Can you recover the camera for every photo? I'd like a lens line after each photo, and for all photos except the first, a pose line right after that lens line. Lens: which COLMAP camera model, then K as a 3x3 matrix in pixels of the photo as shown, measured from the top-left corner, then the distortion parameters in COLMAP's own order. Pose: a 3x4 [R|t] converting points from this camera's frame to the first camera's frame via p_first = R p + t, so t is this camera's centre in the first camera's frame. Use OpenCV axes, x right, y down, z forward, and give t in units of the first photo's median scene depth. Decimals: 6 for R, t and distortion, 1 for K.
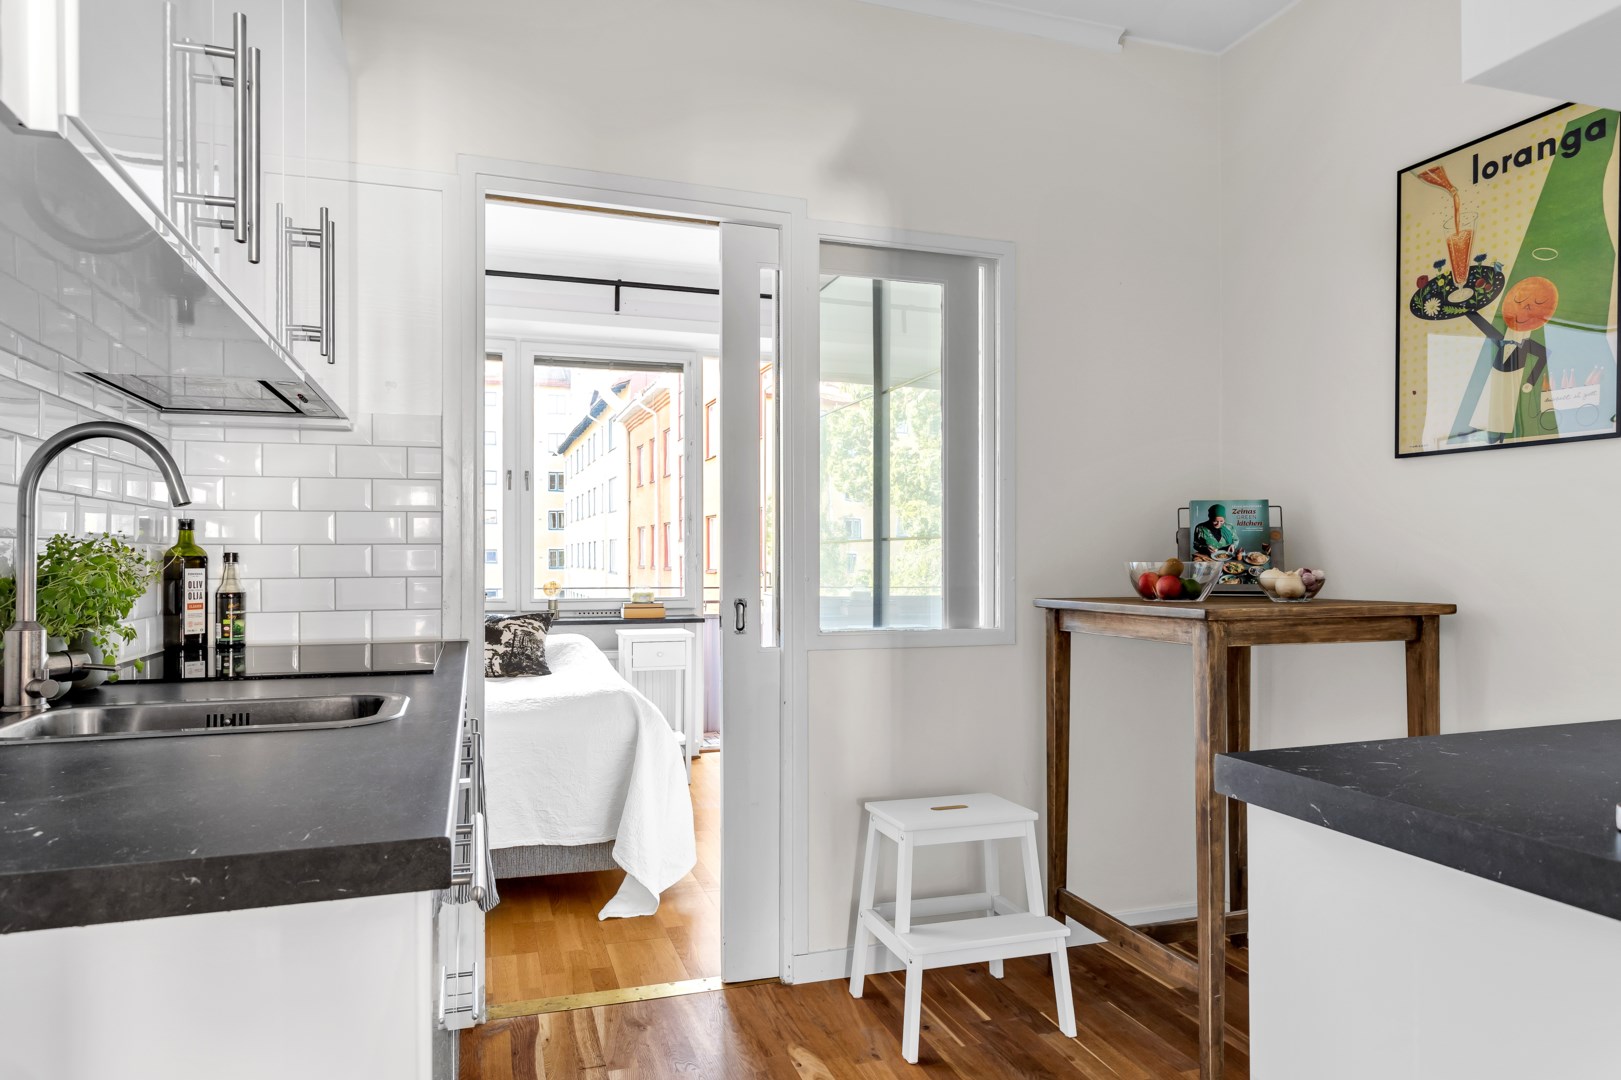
lens RADIAL K [[1063.5, 0, 810.5], [0, 1063.5, 540.0], [0, 0, 1]] dist [-0.005779, -0.000566]
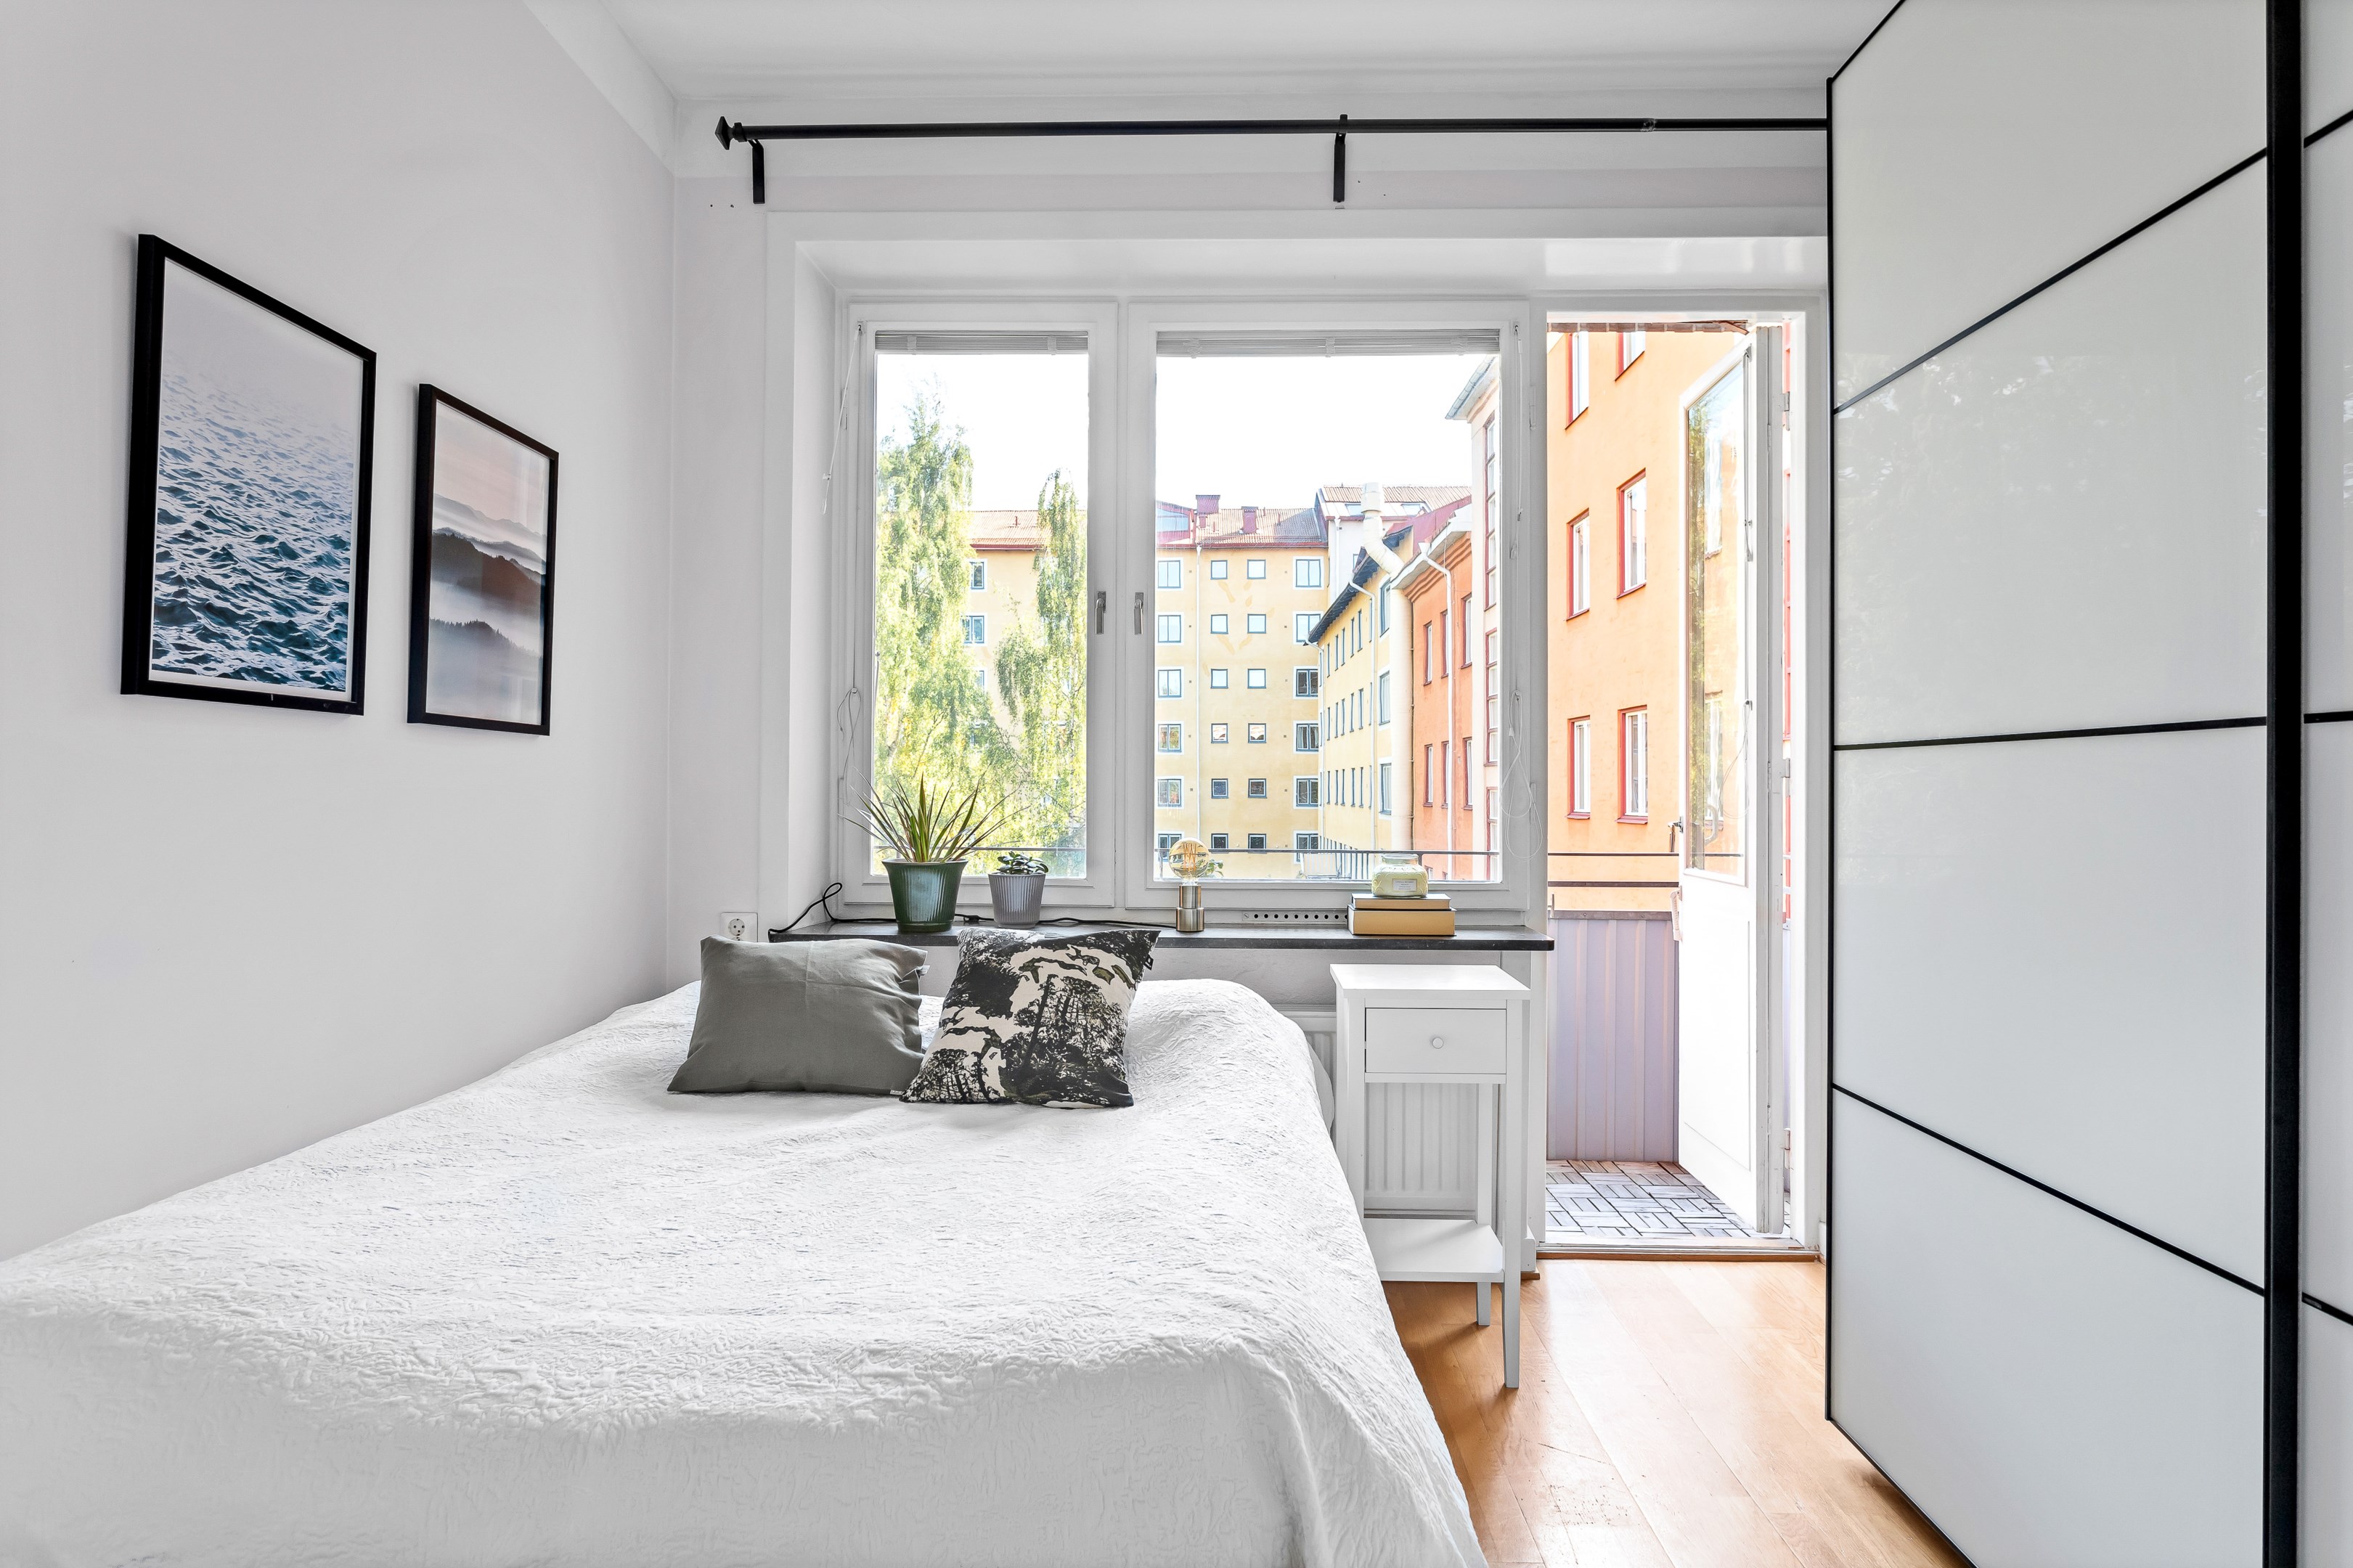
lens RADIAL K [[1408.6, 0, 1176.5], [0, 1408.6, 784.0], [0, 0, 1]] dist [-0.001957, 0.000113]
pose [[0.943354, 0.005843, -0.331736, -0.066790], [-0.002099, 0.999930, 0.011646, 0.009529], [0.331781, -0.010290, 0.943300, 0.527324]]
